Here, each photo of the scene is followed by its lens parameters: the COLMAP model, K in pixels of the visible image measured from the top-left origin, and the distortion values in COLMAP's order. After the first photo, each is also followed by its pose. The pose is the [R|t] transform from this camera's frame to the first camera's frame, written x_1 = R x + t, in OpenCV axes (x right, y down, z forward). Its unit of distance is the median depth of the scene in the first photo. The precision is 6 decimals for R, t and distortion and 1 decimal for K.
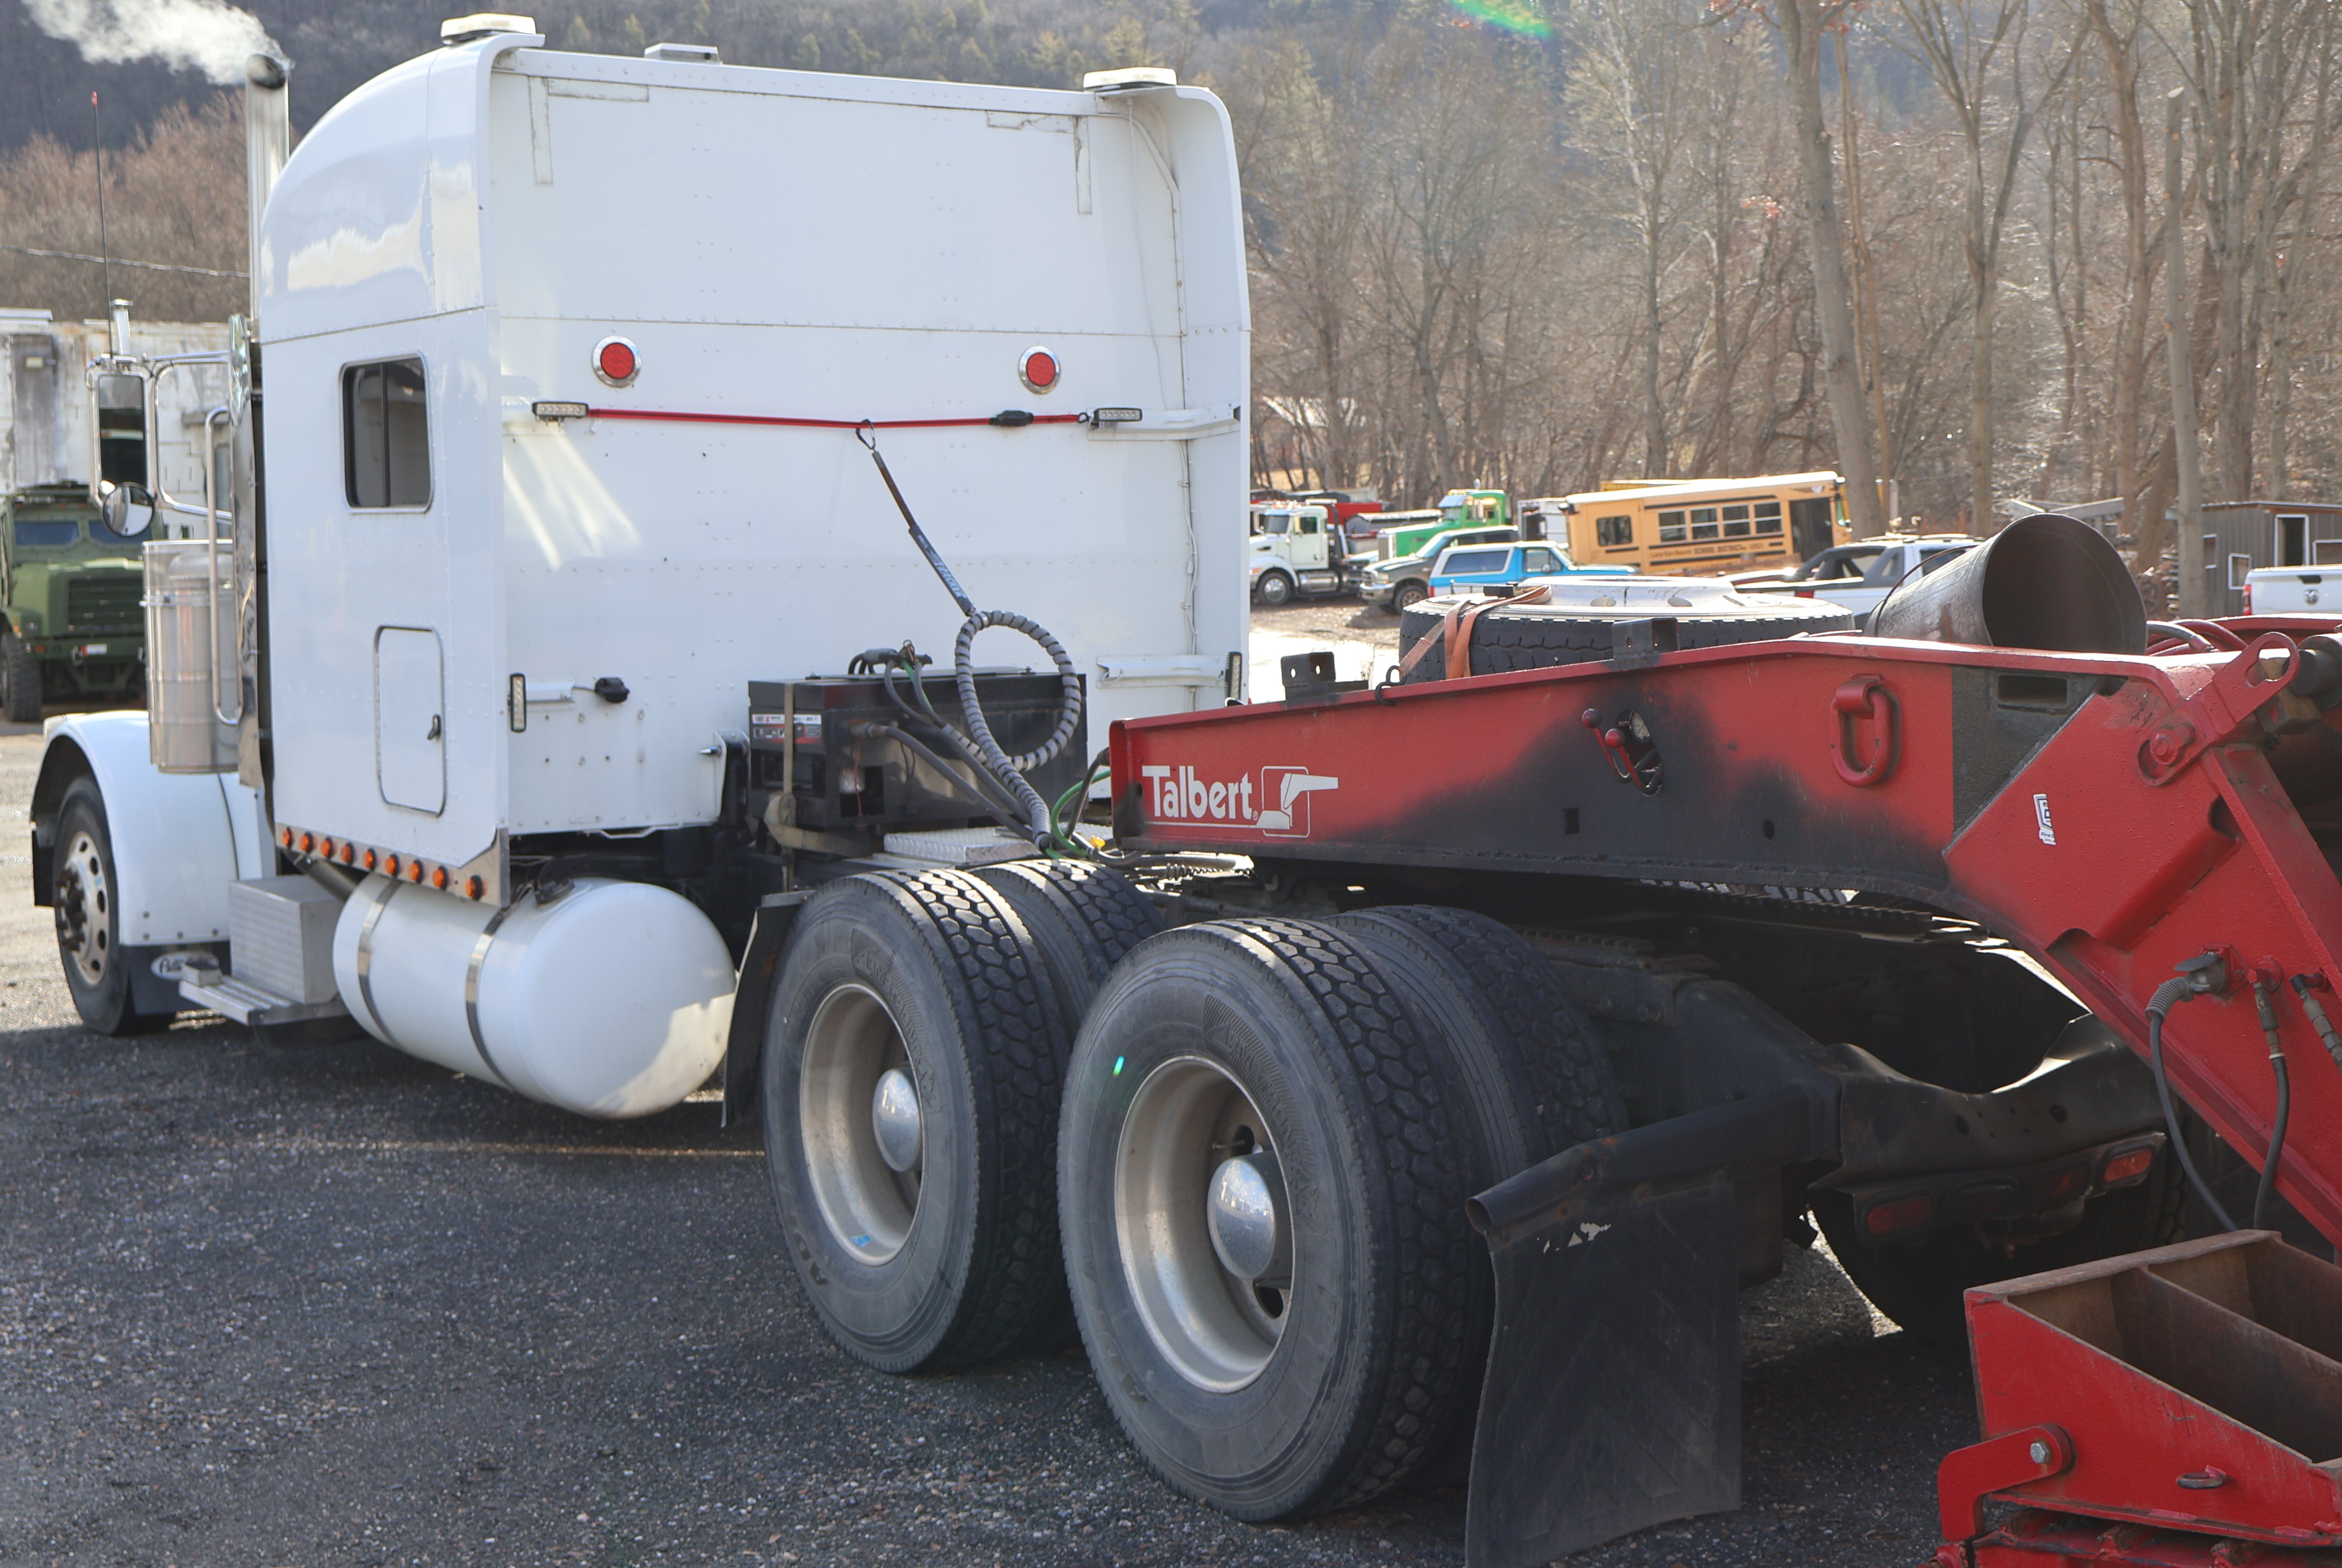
lens RADIAL K [[3172.2, 0, 1171.0], [0, 3172.2, 784.0], [0, 0, 1]] dist [0.005705, 0.029403]
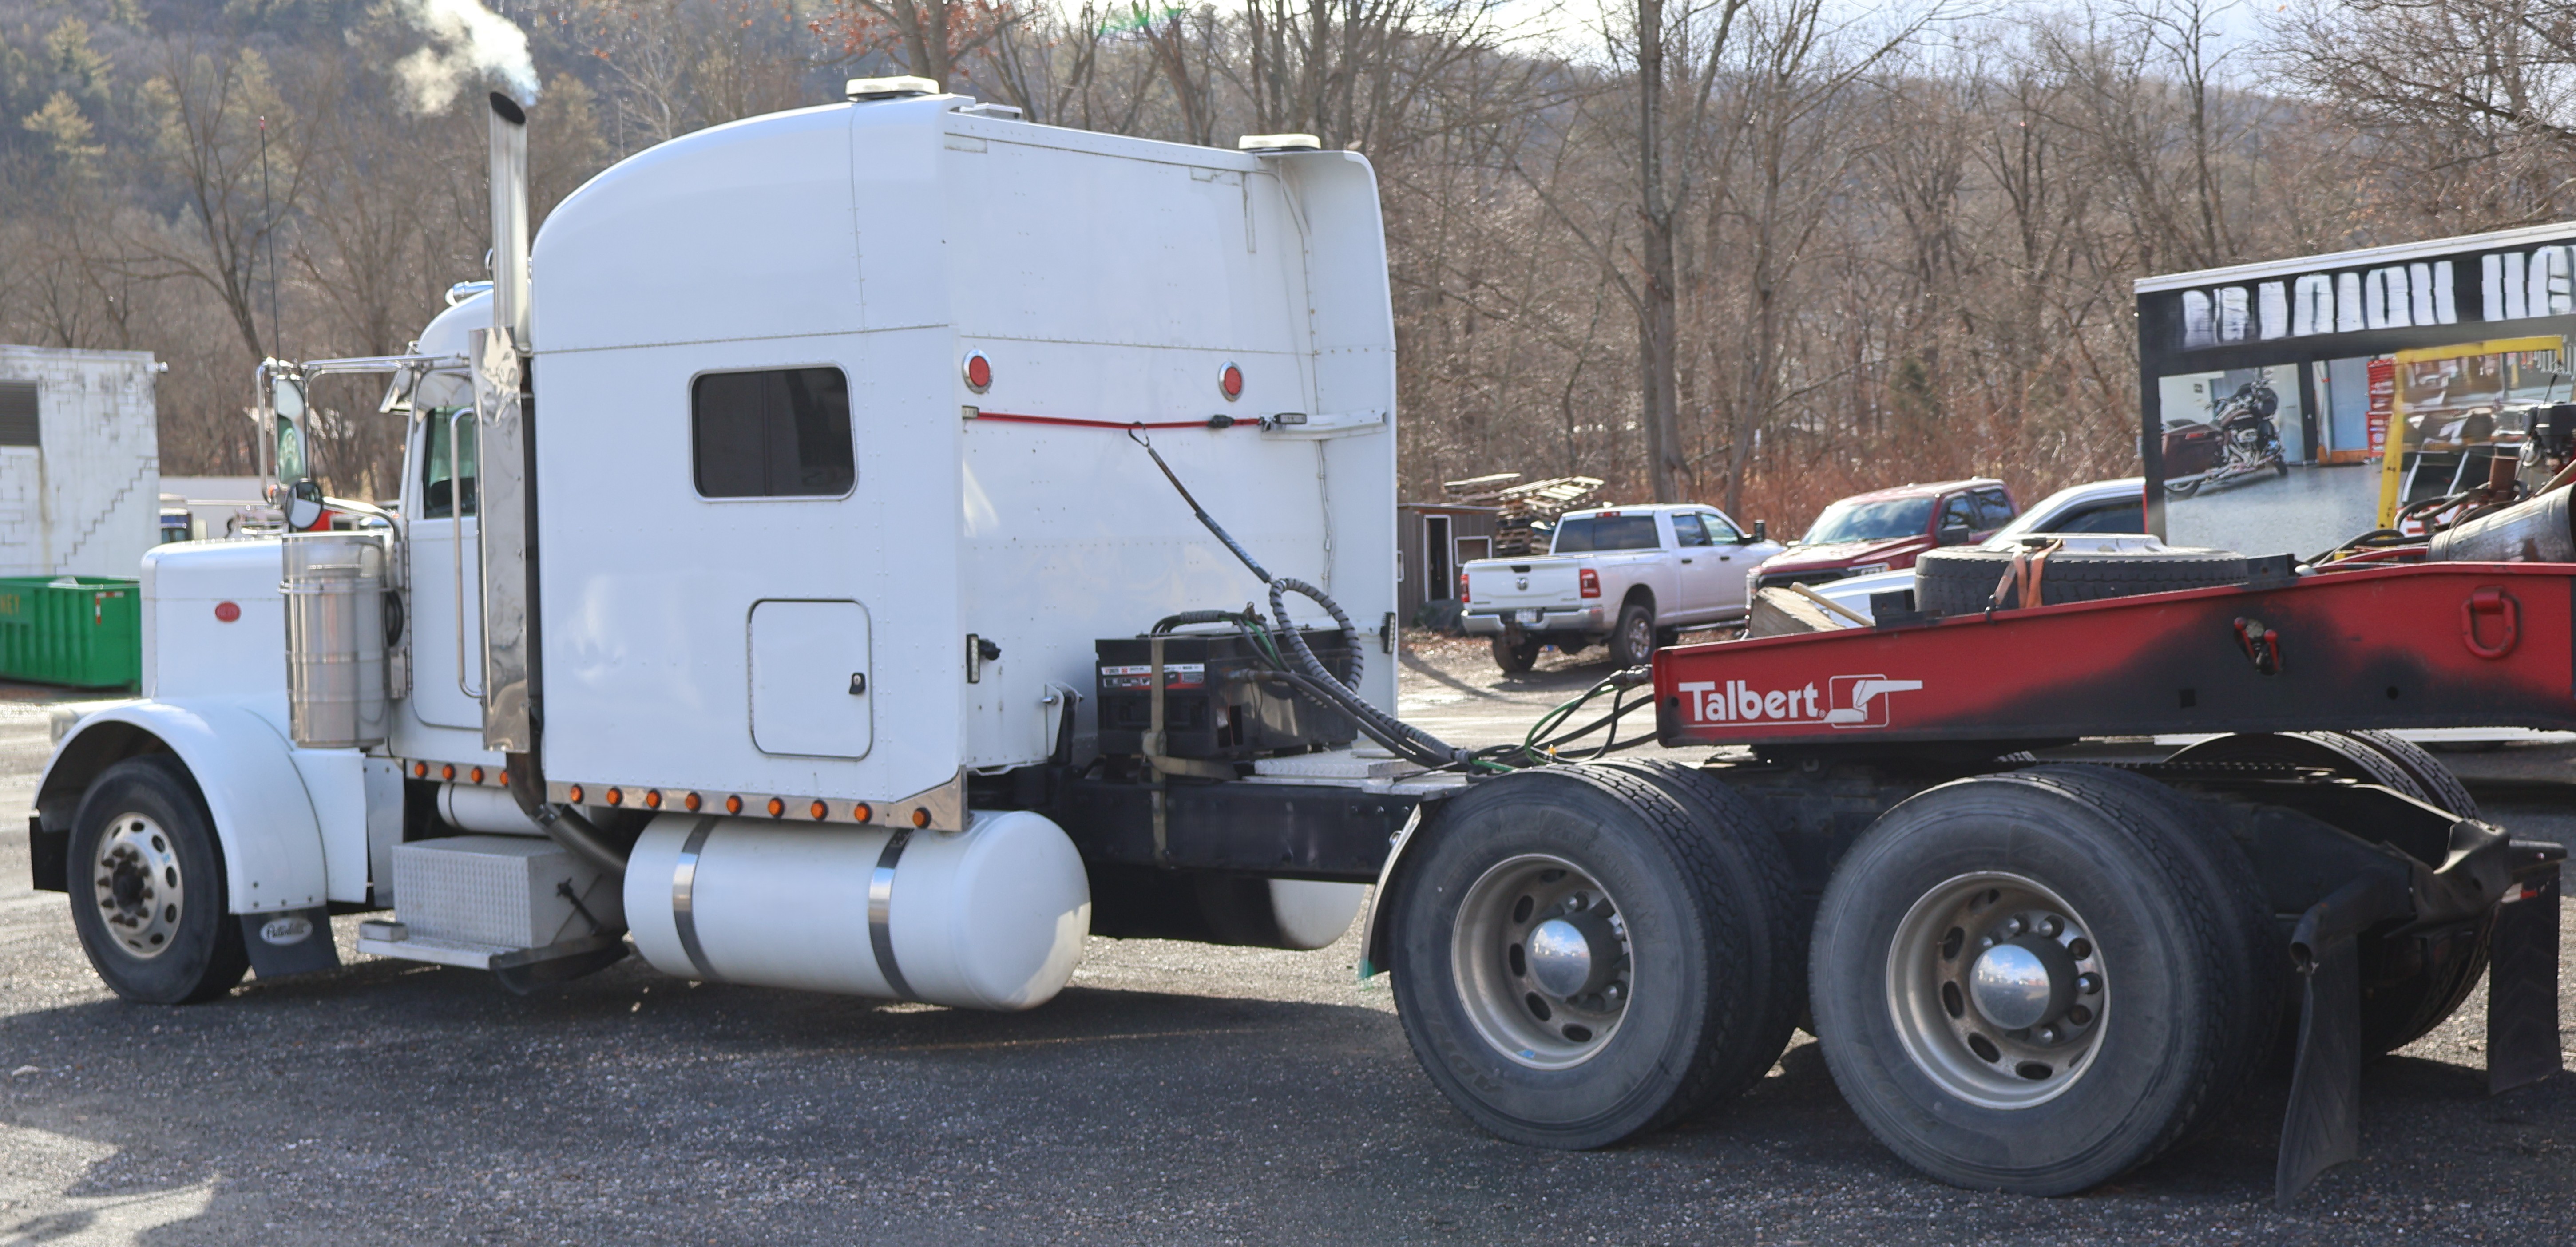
lens RADIAL K [[3098.7, 0, 1195.1], [0, 3098.7, 724.8], [0, 0, 1]] dist [0.013872, -0.084296]
pose [[0.944145, -0.028282, 0.328313, -0.492376], [0.034909, 0.999288, -0.014307, 0.018178], [-0.327675, 0.024969, 0.944461, -0.116471]]
